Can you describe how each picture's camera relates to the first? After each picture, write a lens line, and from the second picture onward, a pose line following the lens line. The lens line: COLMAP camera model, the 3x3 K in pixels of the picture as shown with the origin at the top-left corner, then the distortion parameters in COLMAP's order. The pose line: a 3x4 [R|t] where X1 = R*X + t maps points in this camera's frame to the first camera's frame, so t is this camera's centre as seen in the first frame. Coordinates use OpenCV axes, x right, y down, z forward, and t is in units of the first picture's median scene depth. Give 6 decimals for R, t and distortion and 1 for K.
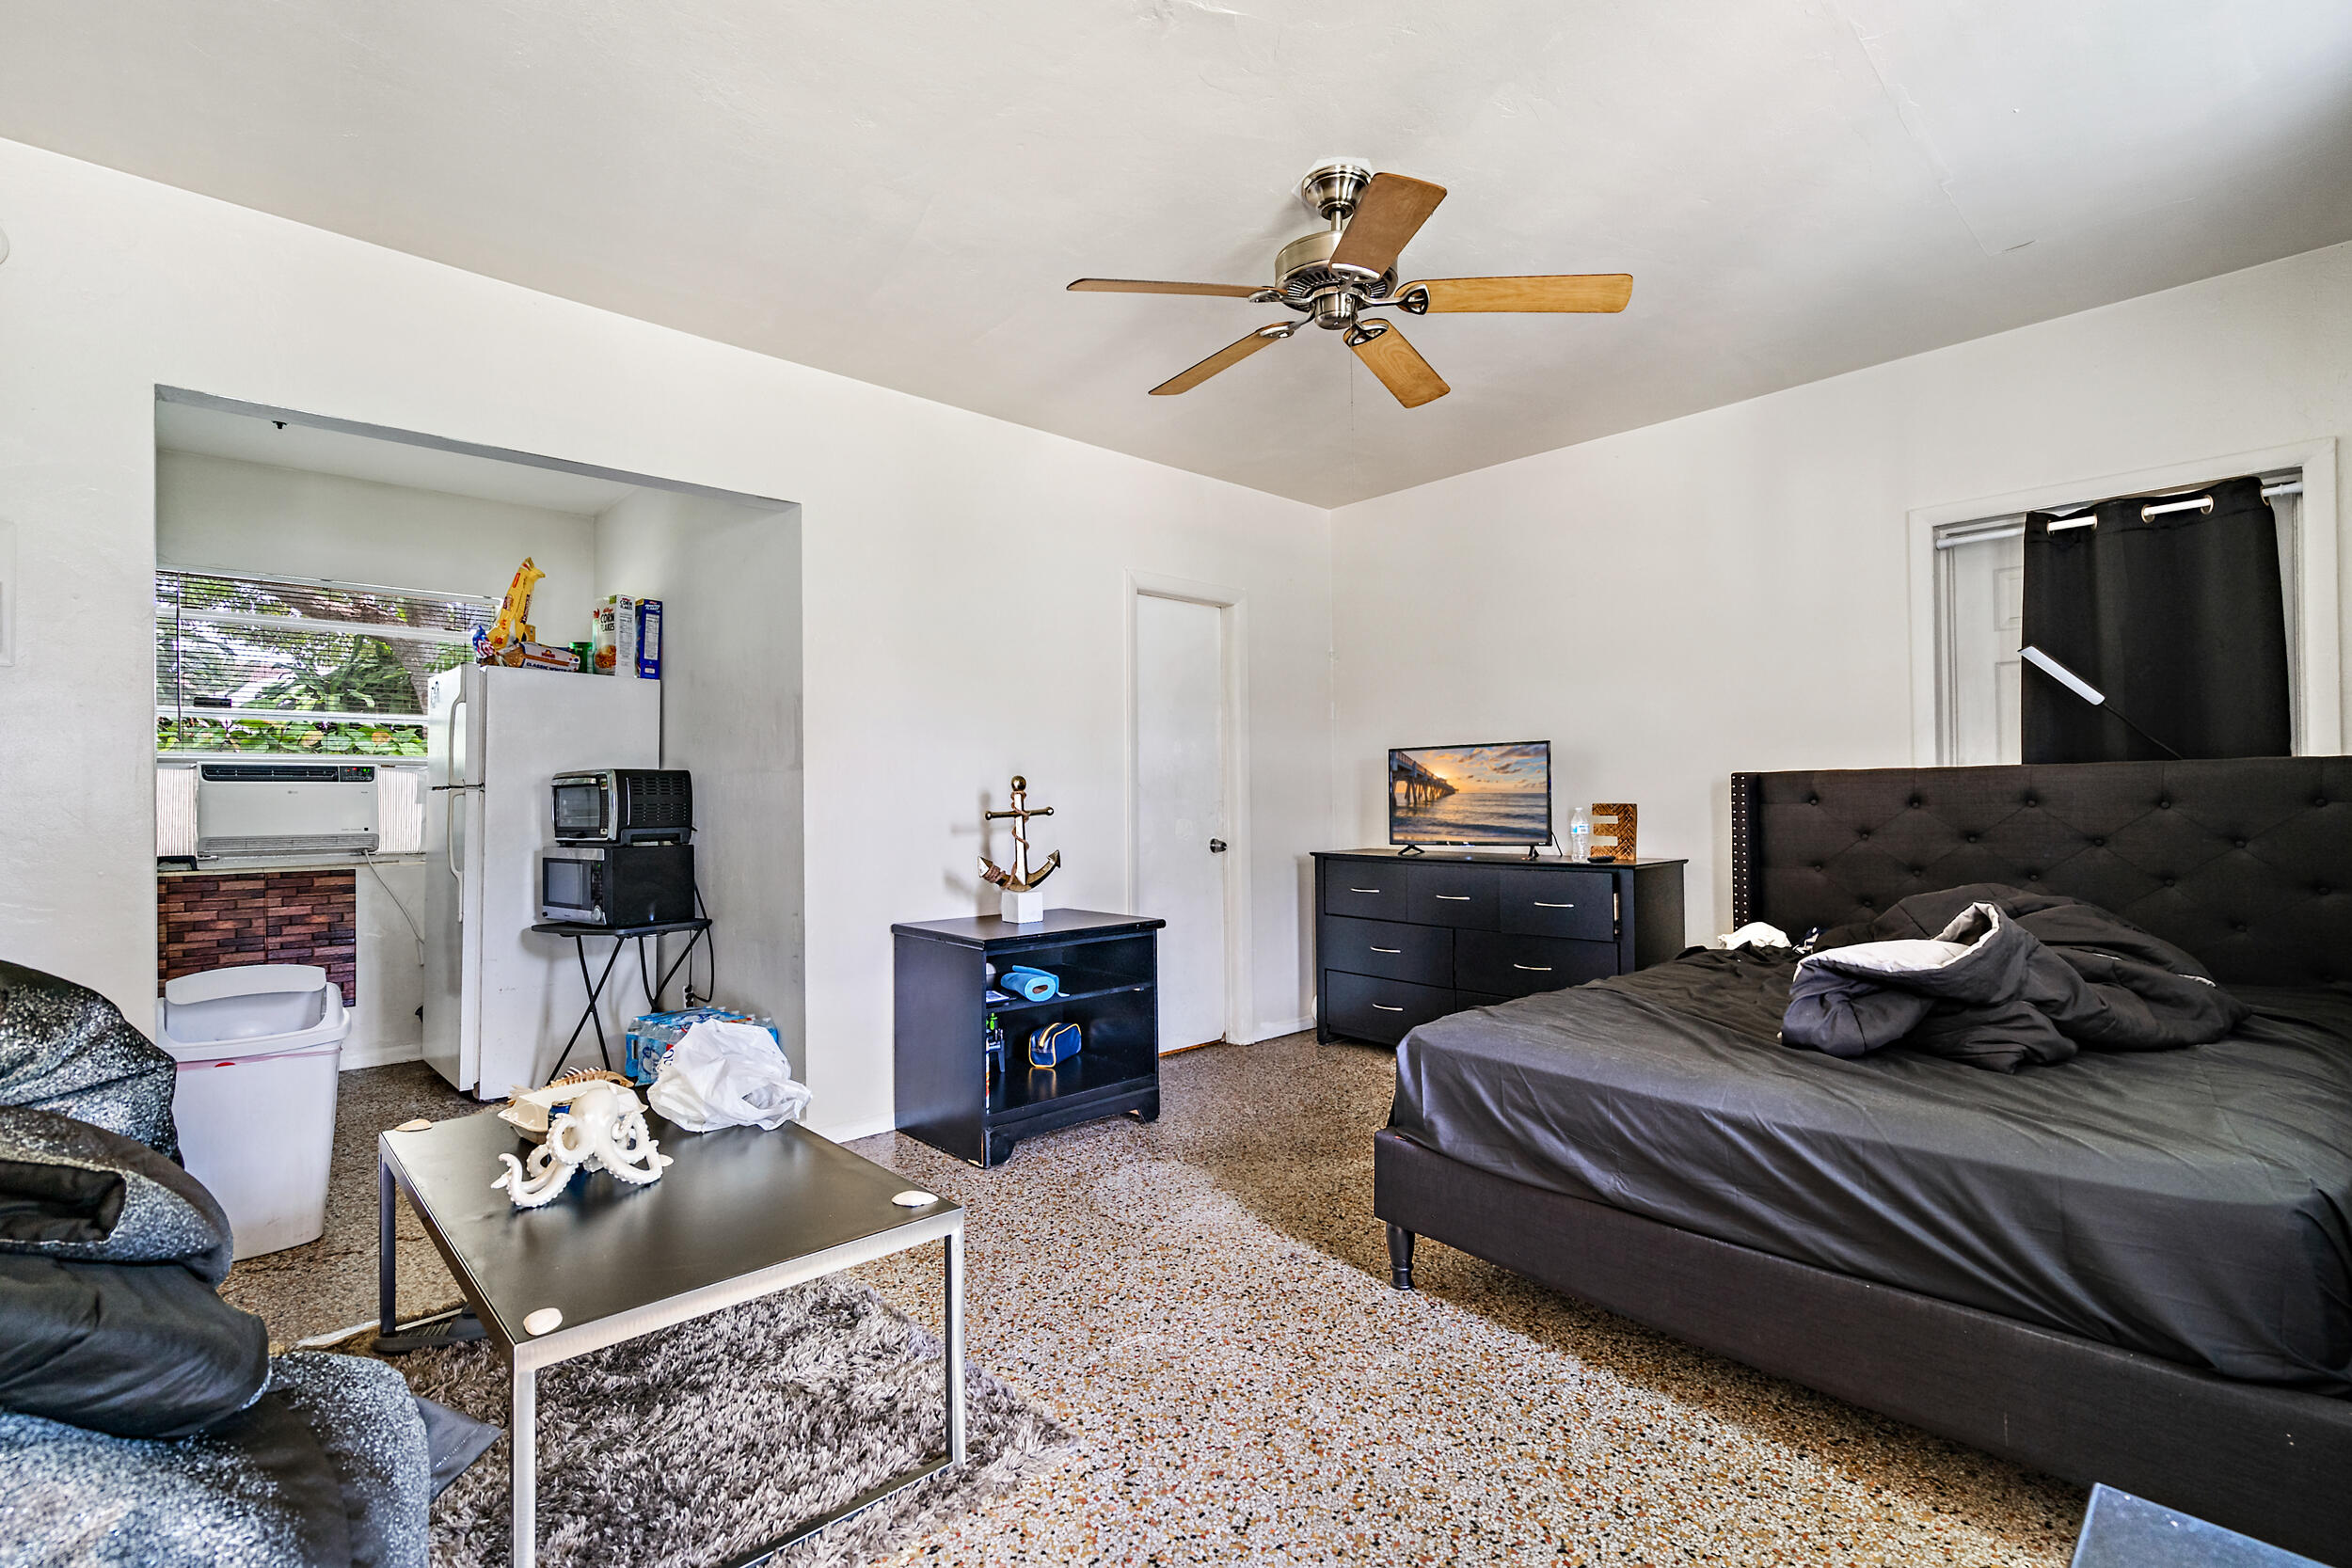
lens RADIAL K [[1065.0, 0, 1174.6], [0, 1065.0, 782.1], [0, 0, 1]] dist [0.003725, 0.000824]
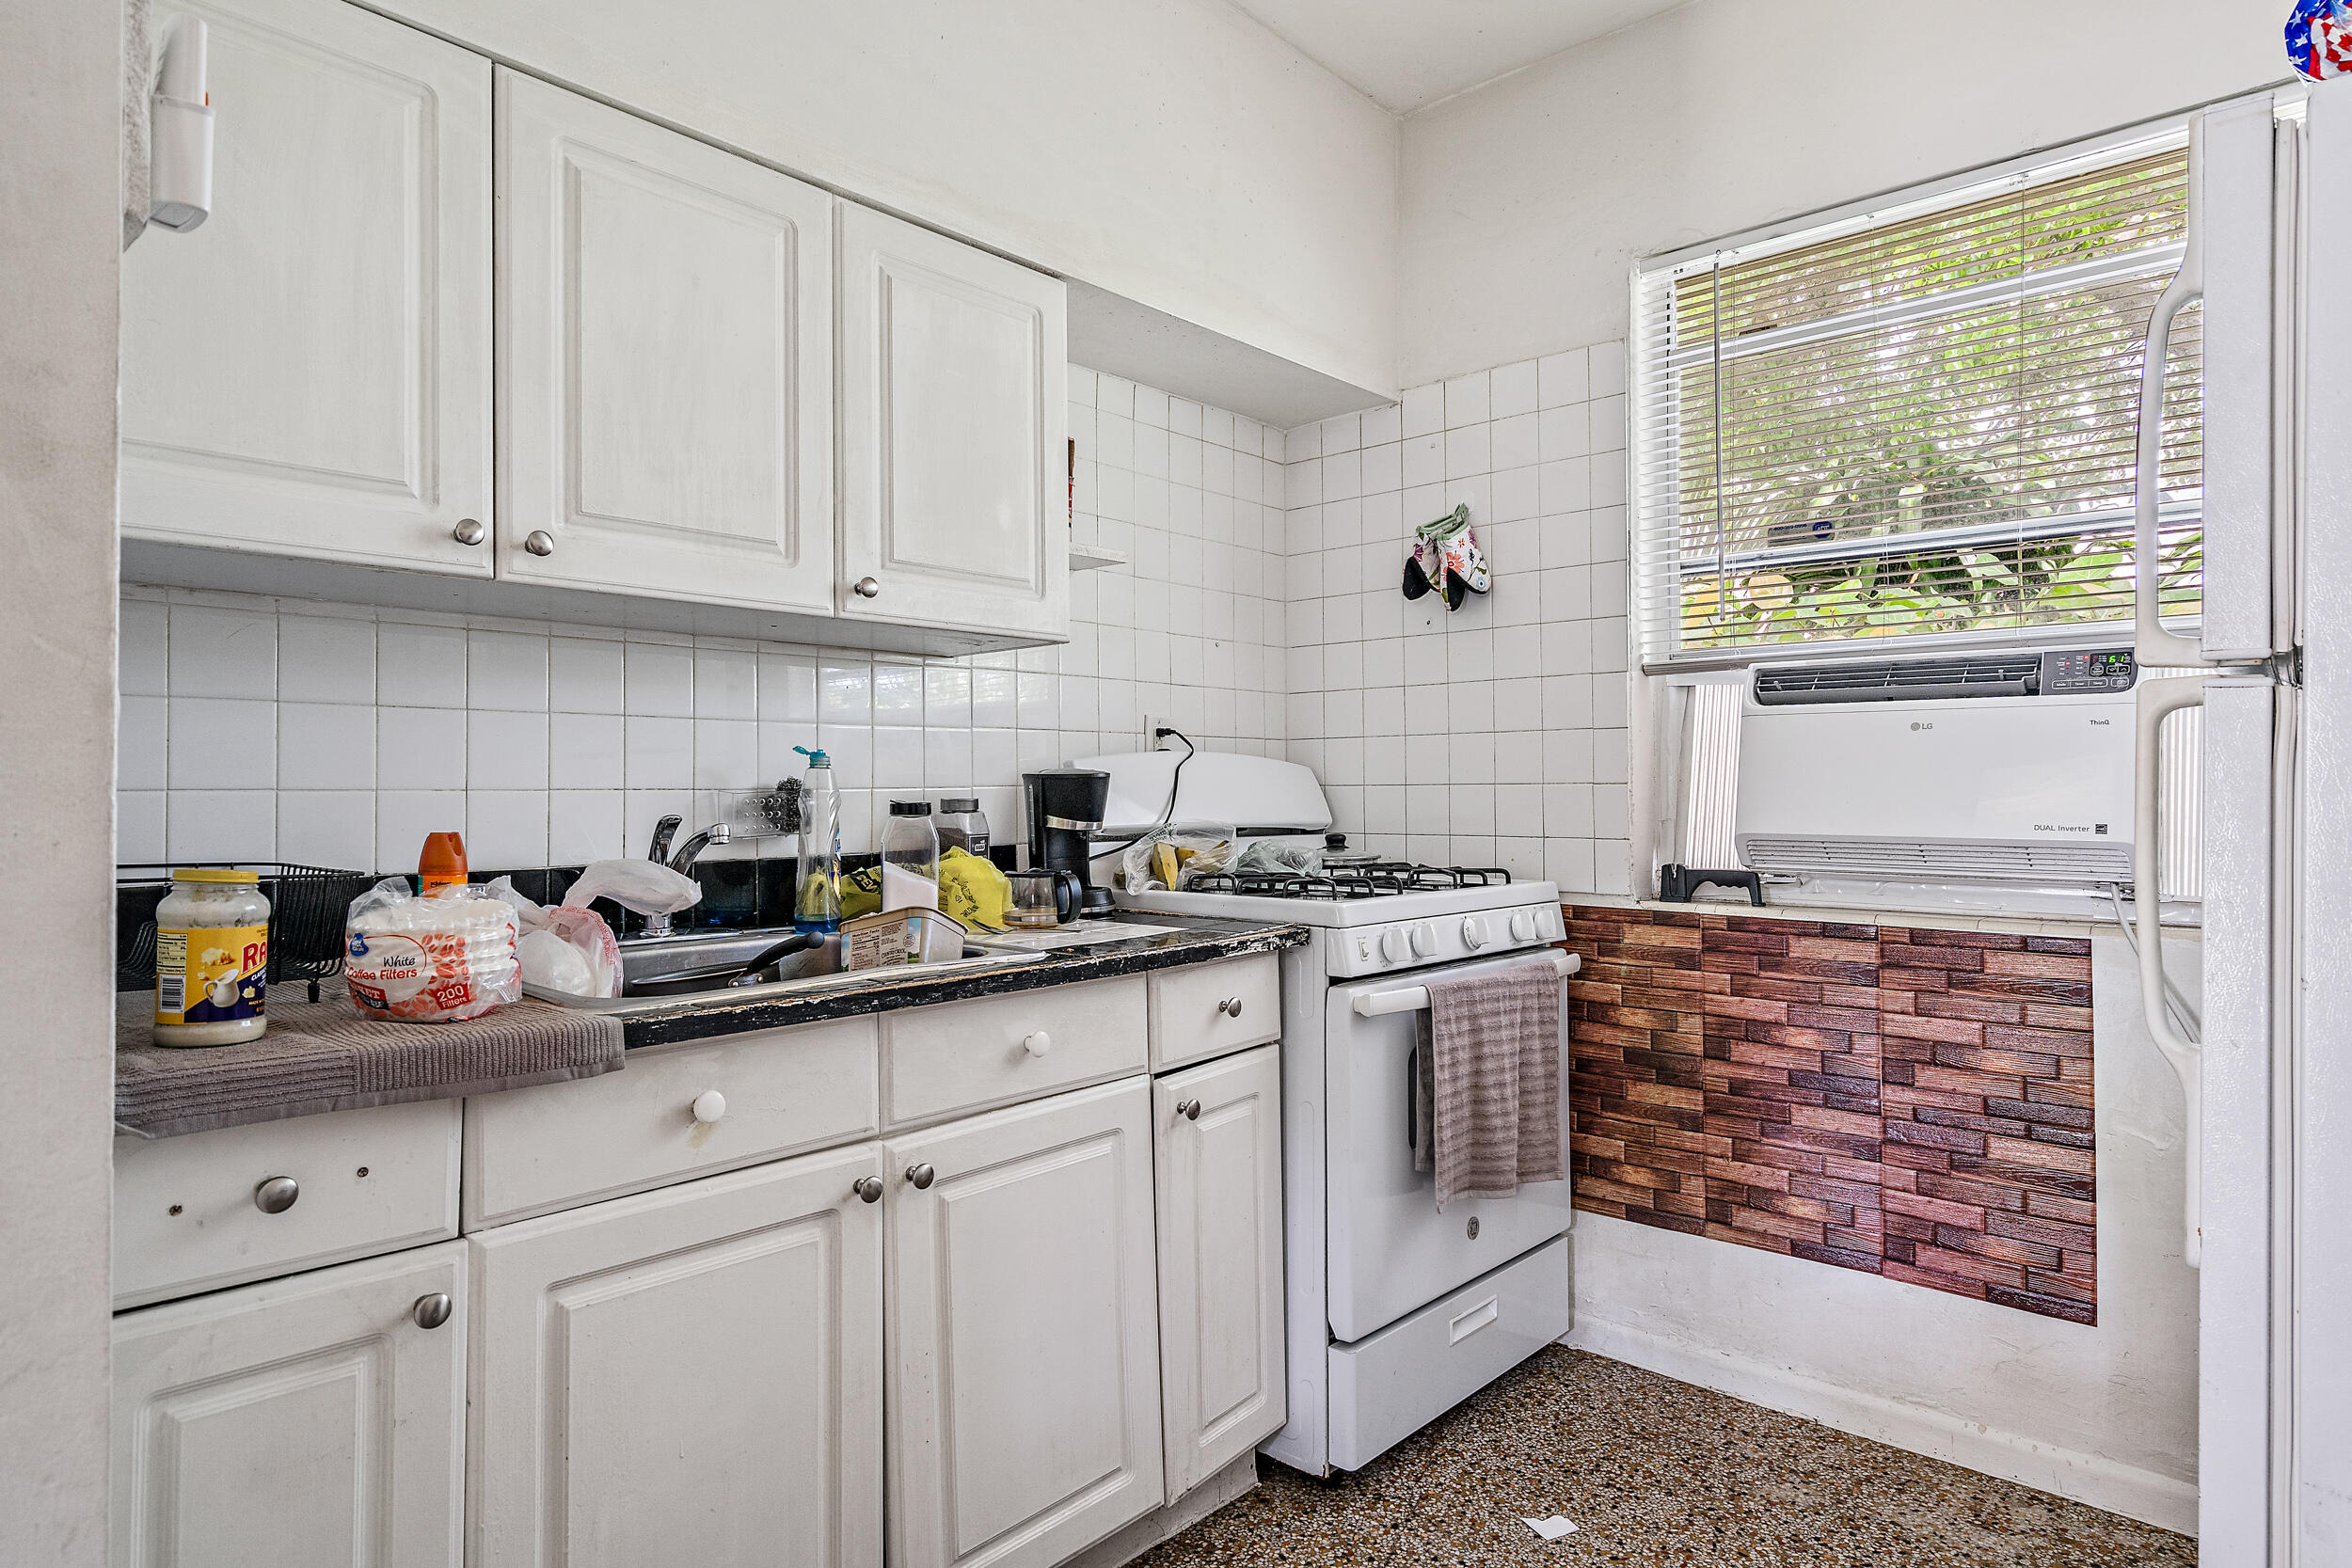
lens RADIAL K [[1342.8, 0, 1174.8], [0, 1342.8, 786.4], [0, 0, 1]] dist [0.002472, 0.000315]
pose [[0.070799, 0.000749, -0.997490, -0.358624], [0.008243, 0.999965, 0.001336, 0.028803], [0.997457, -0.008317, 0.070790, 0.695801]]
